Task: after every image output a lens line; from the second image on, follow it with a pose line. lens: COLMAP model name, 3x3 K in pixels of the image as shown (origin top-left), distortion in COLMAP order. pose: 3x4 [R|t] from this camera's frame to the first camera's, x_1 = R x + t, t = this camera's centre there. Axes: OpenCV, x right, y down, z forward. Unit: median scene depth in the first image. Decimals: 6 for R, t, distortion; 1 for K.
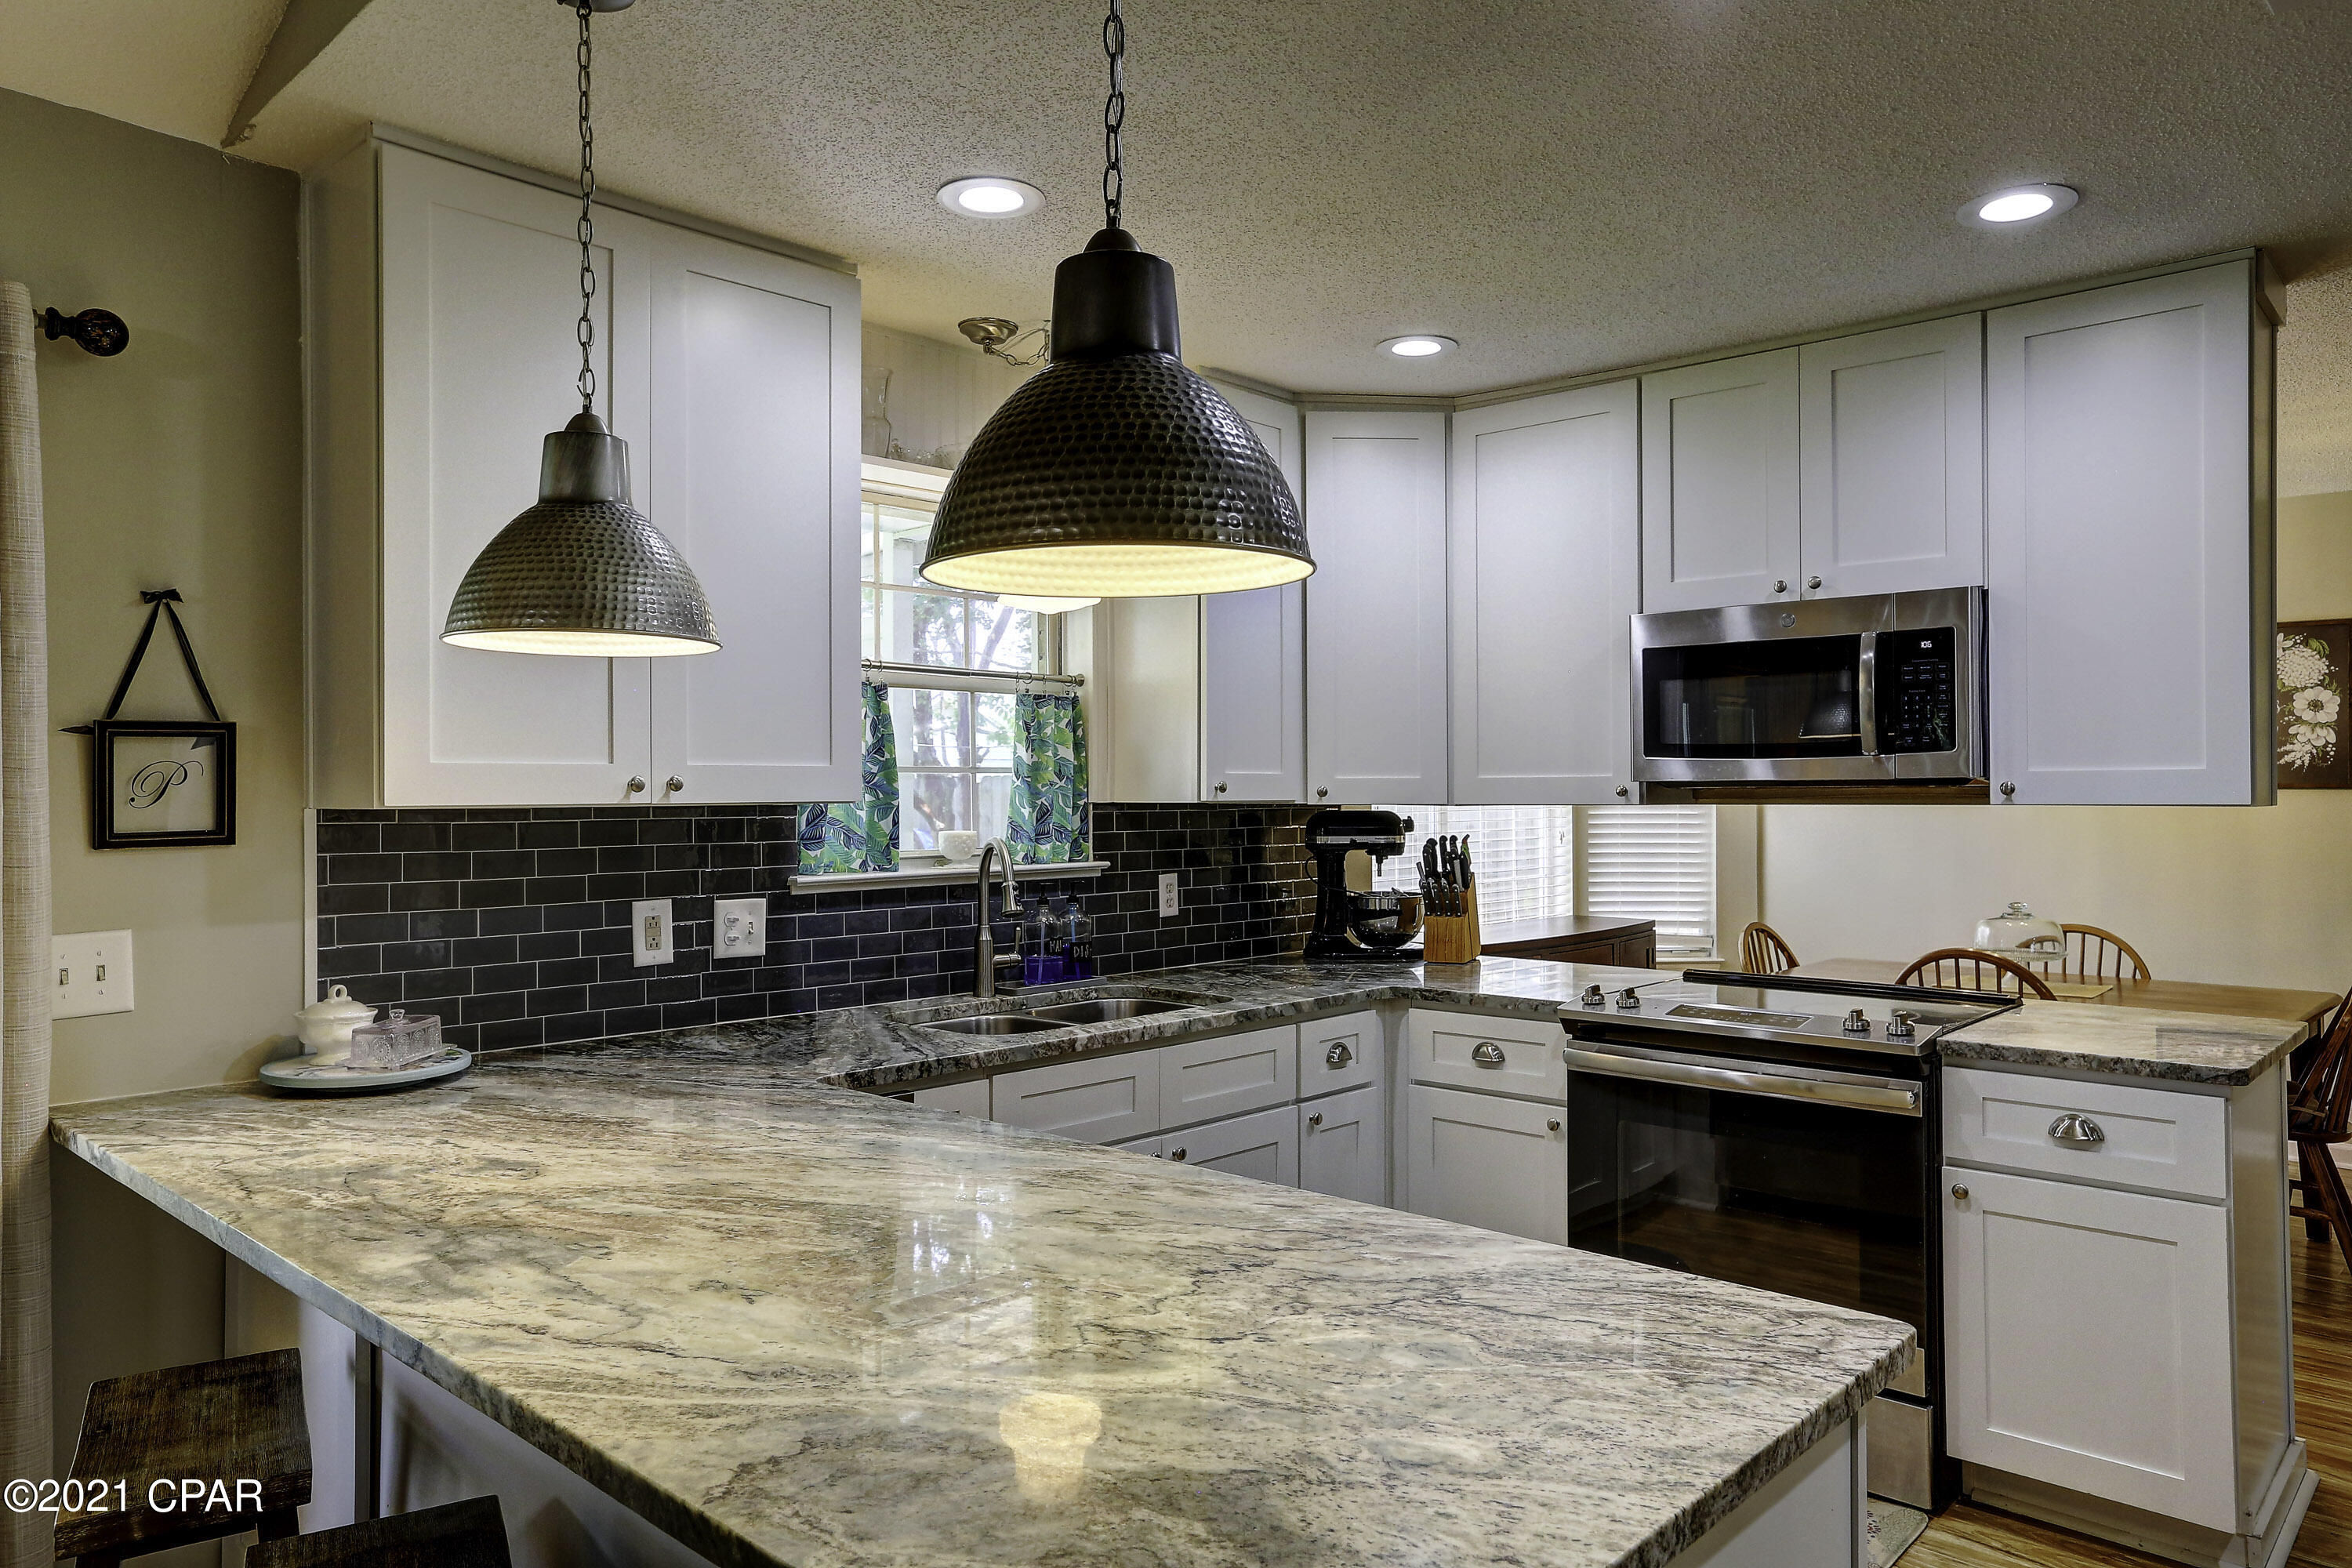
lens RADIAL K [[1550.0, 0, 1181.9], [0, 1550.0, 780.2], [0, 0, 1]] dist [-0.033109, 0.033727]
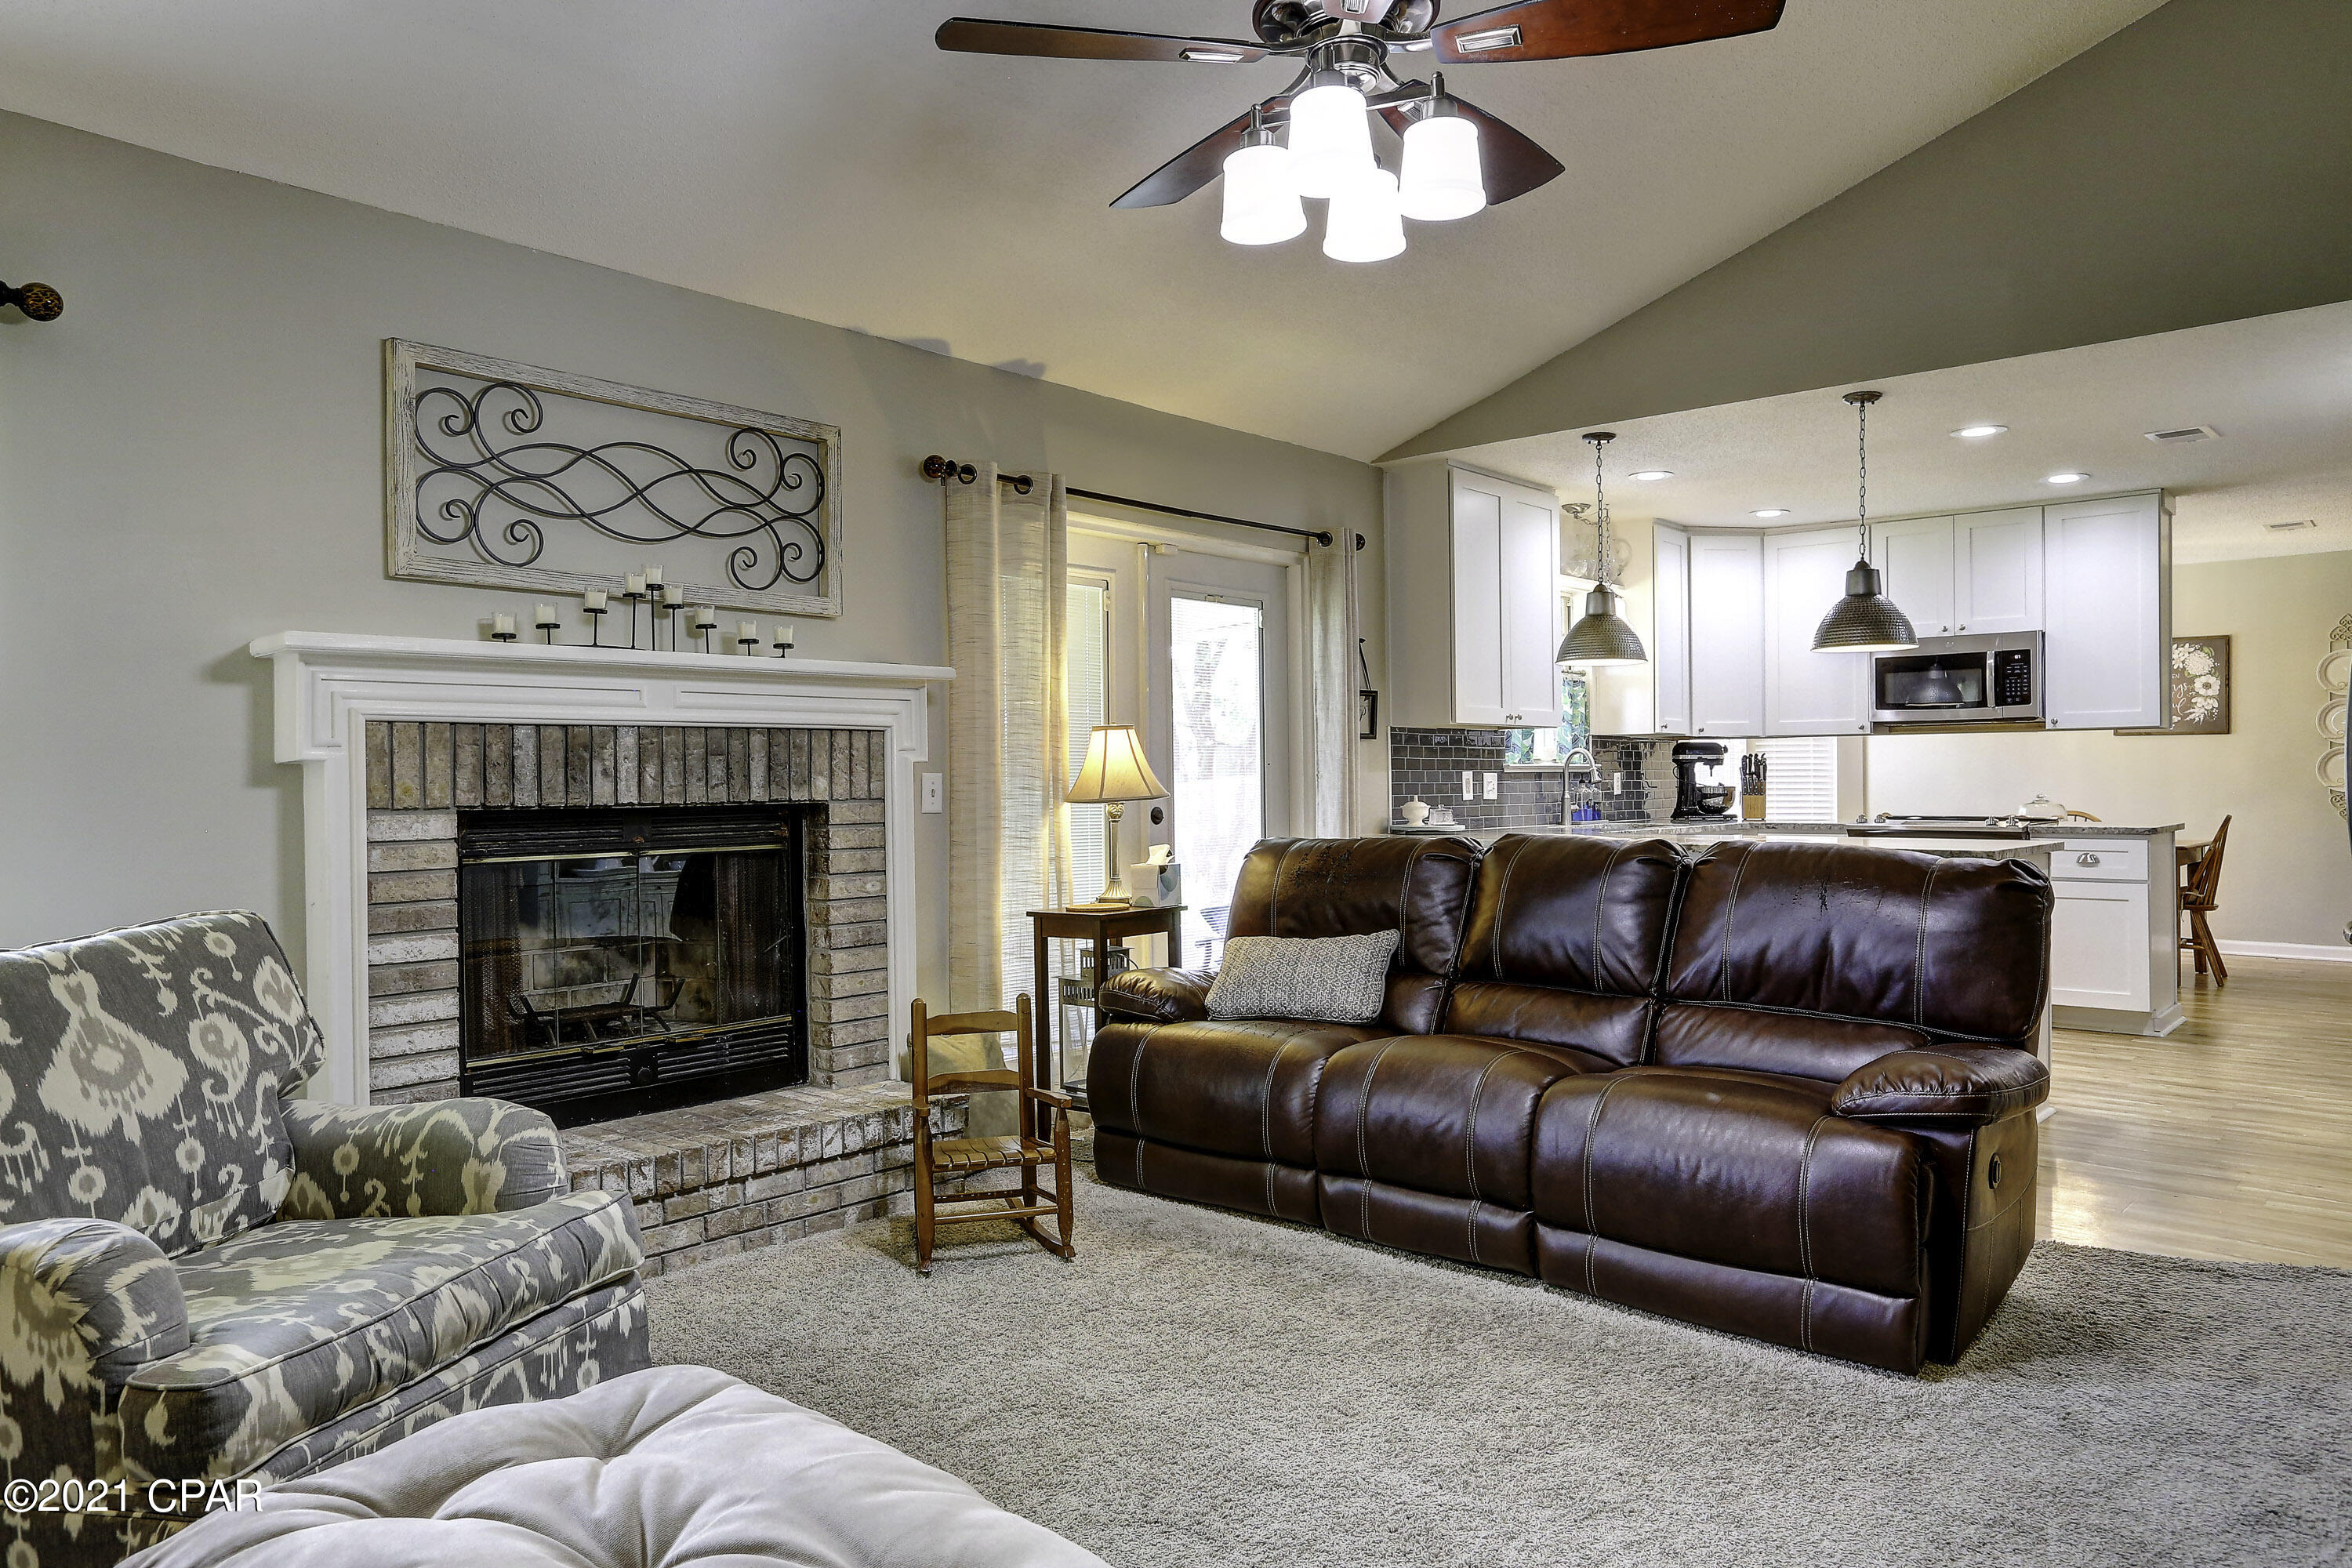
lens RADIAL K [[1550.0, 0, 1174.9], [0, 1550.0, 781.1], [0, 0, 1]] dist [-0.033109, 0.033727]
pose [[0.999756, -0.004682, 0.021579, -0.762749], [0.004543, 0.999969, 0.006491, 0.070289], [-0.021608, -0.006392, 0.999746, -1.168069]]
